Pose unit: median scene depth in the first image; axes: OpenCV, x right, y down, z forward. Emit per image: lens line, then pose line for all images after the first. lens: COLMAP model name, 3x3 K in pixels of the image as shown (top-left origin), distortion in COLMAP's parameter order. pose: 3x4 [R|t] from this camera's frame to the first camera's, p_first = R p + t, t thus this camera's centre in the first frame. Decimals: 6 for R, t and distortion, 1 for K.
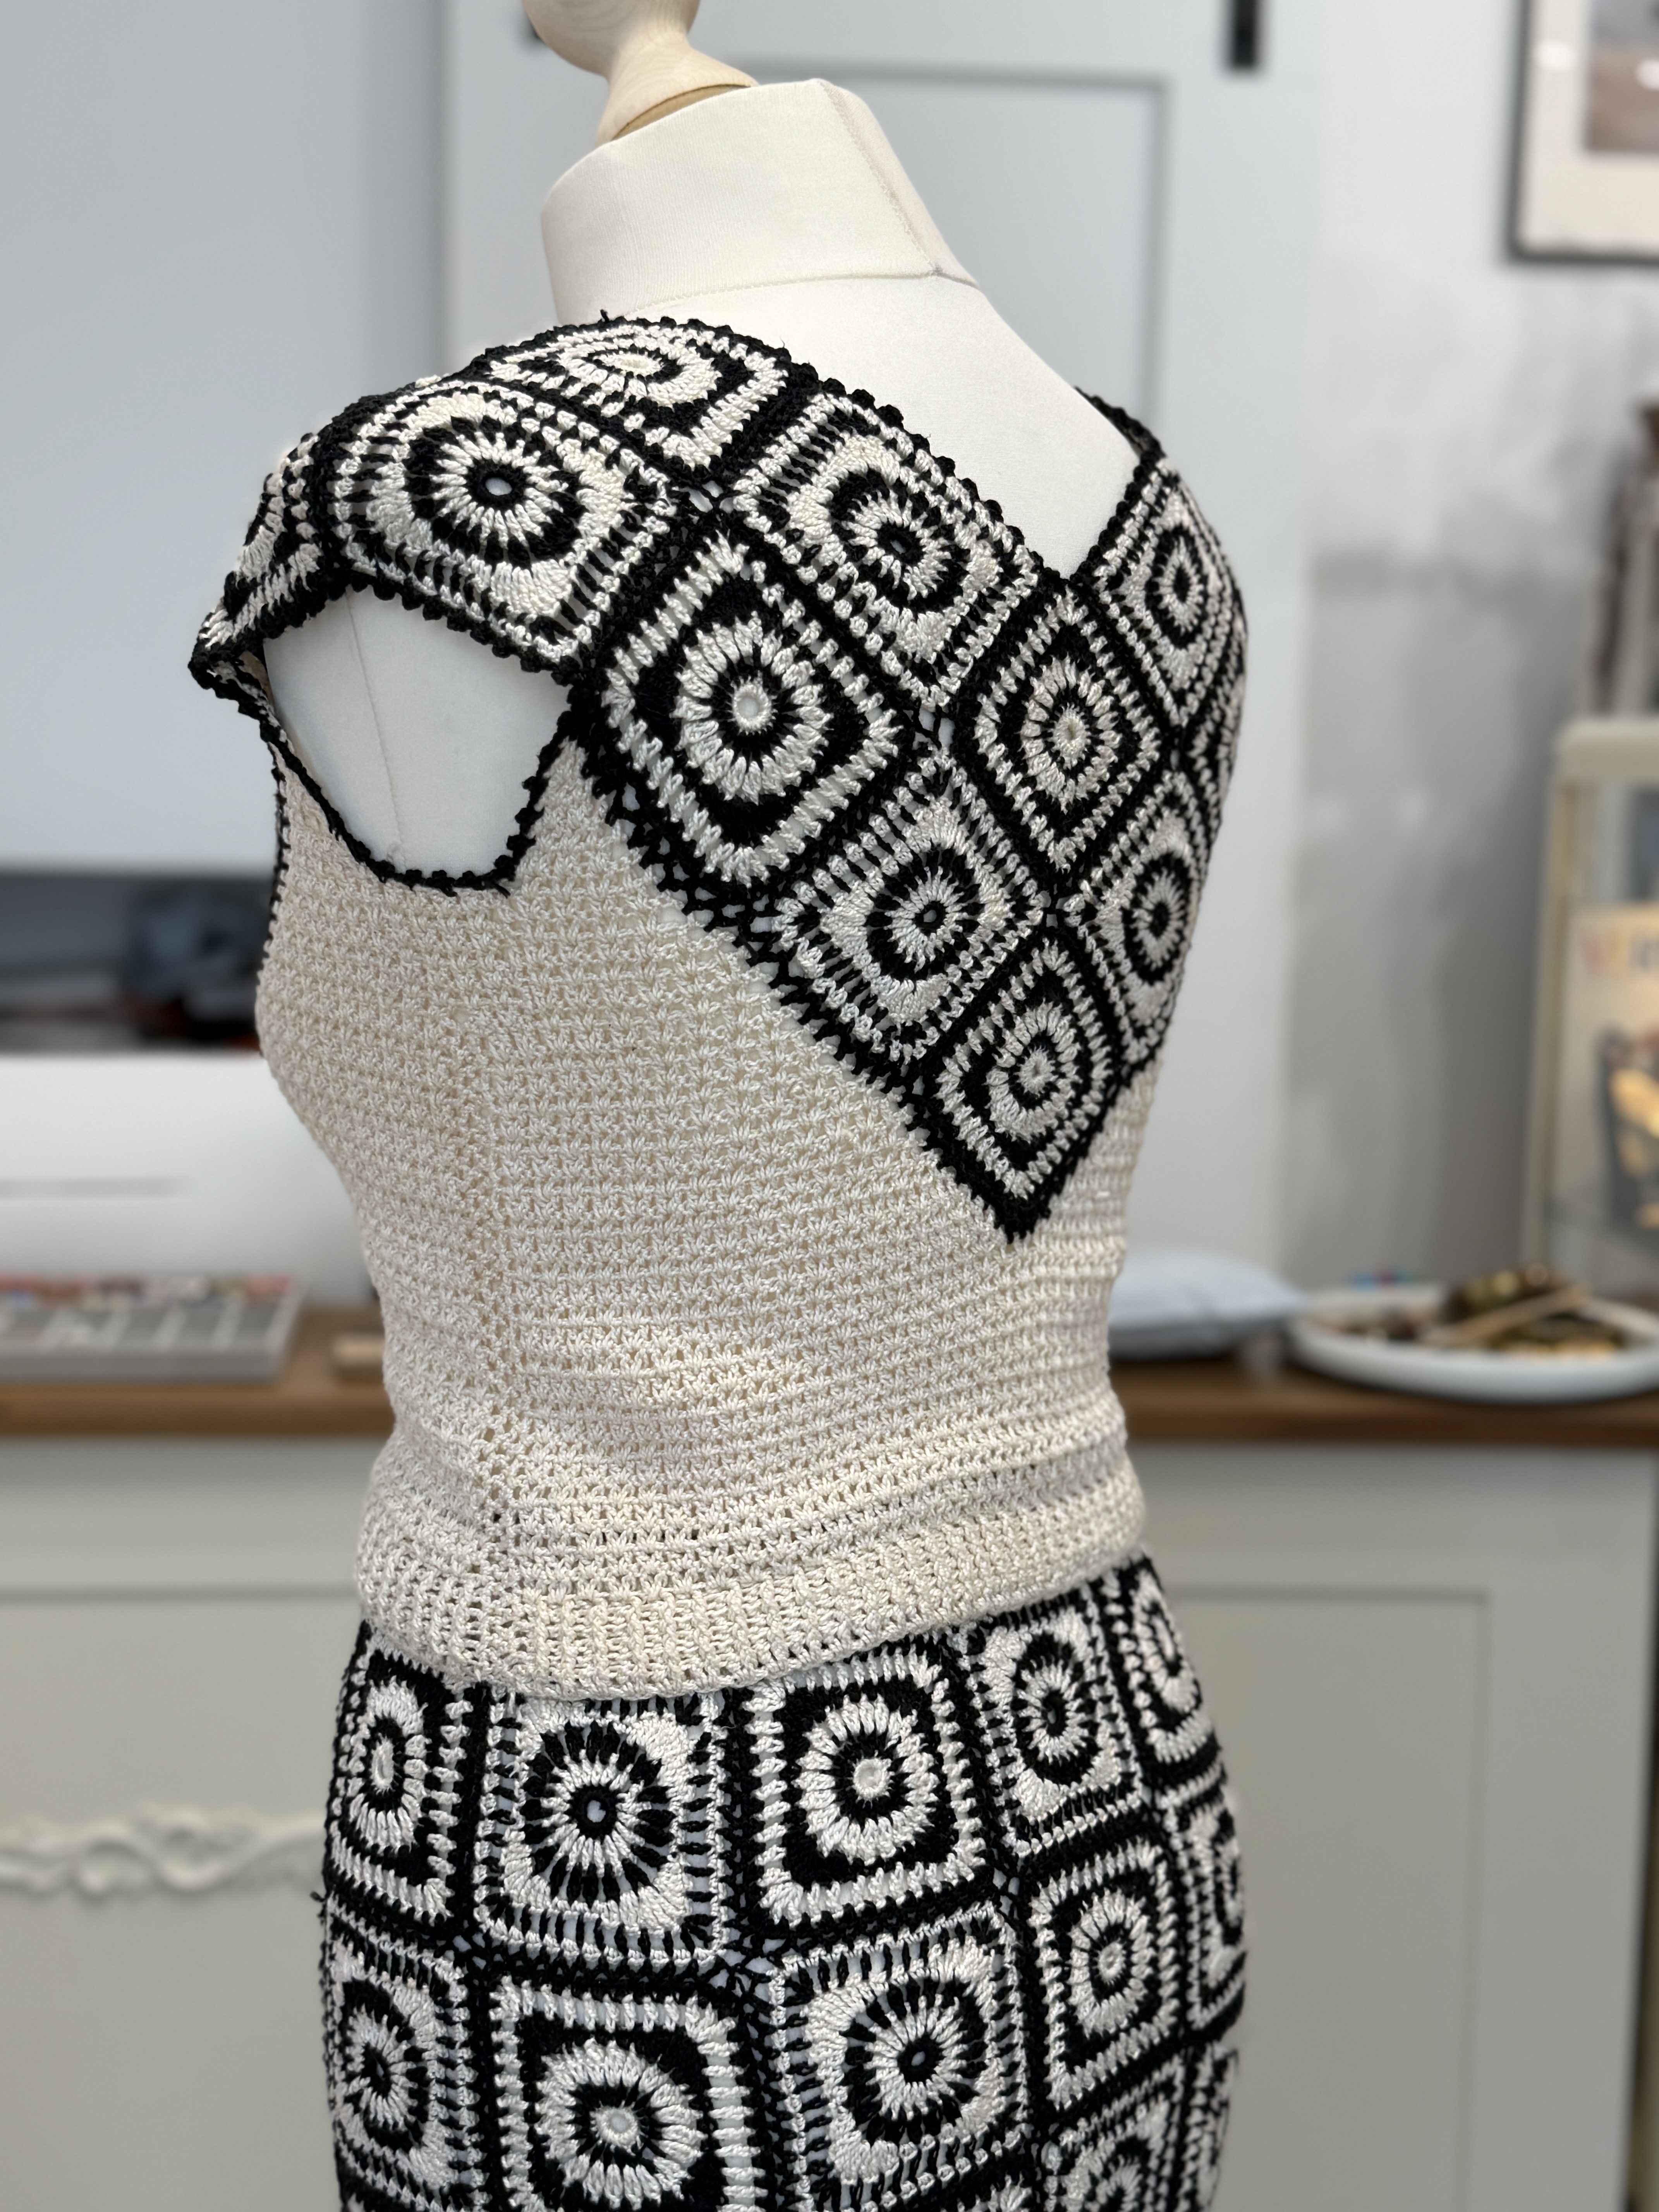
lens RADIAL K [[2935.7, 0, 841.2], [0, 2935.7, 1104.9], [0, 0, 1]] dist [0.127138, 0.000000]
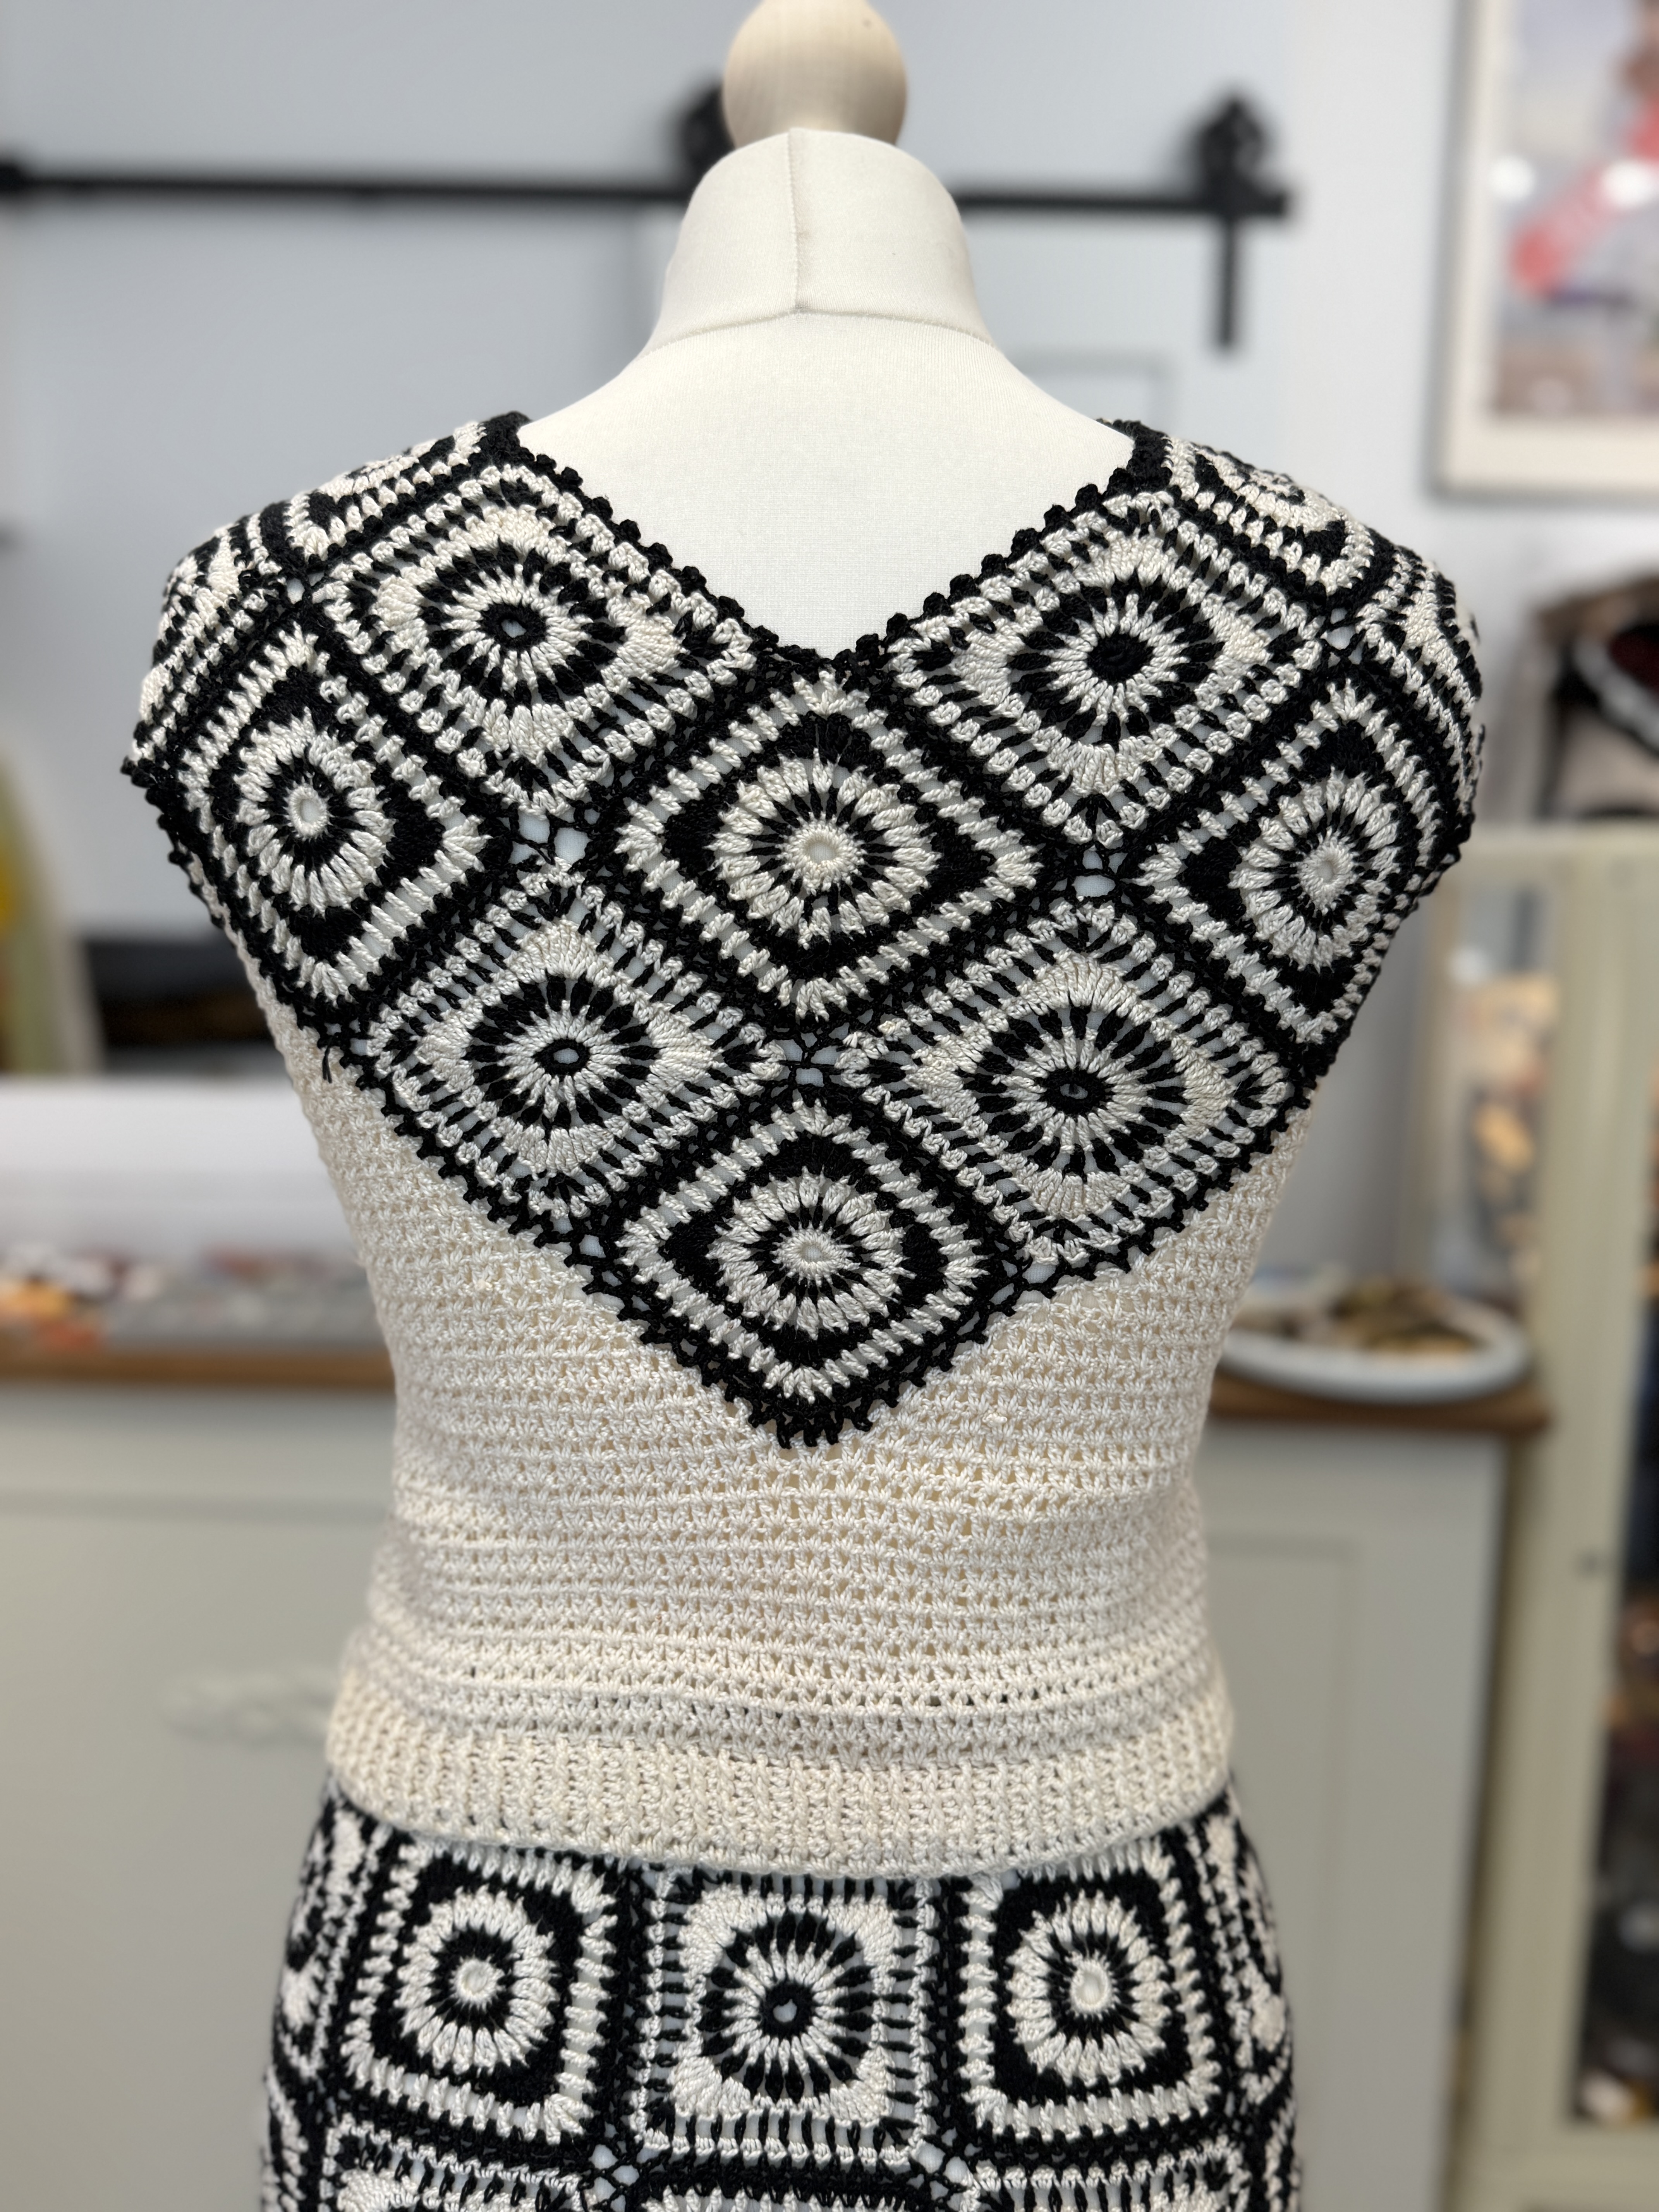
lens RADIAL K [[1799.1, 0, 827.6], [0, 1799.1, 1100.6], [0, 0, 1]] dist [0.074877, -0.098388]
pose [[0.626715, 0.116220, -0.770533, 0.492205], [-0.113635, 0.991876, 0.057180, -0.090785], [0.770919, 0.051724, 0.634830, 0.725930]]
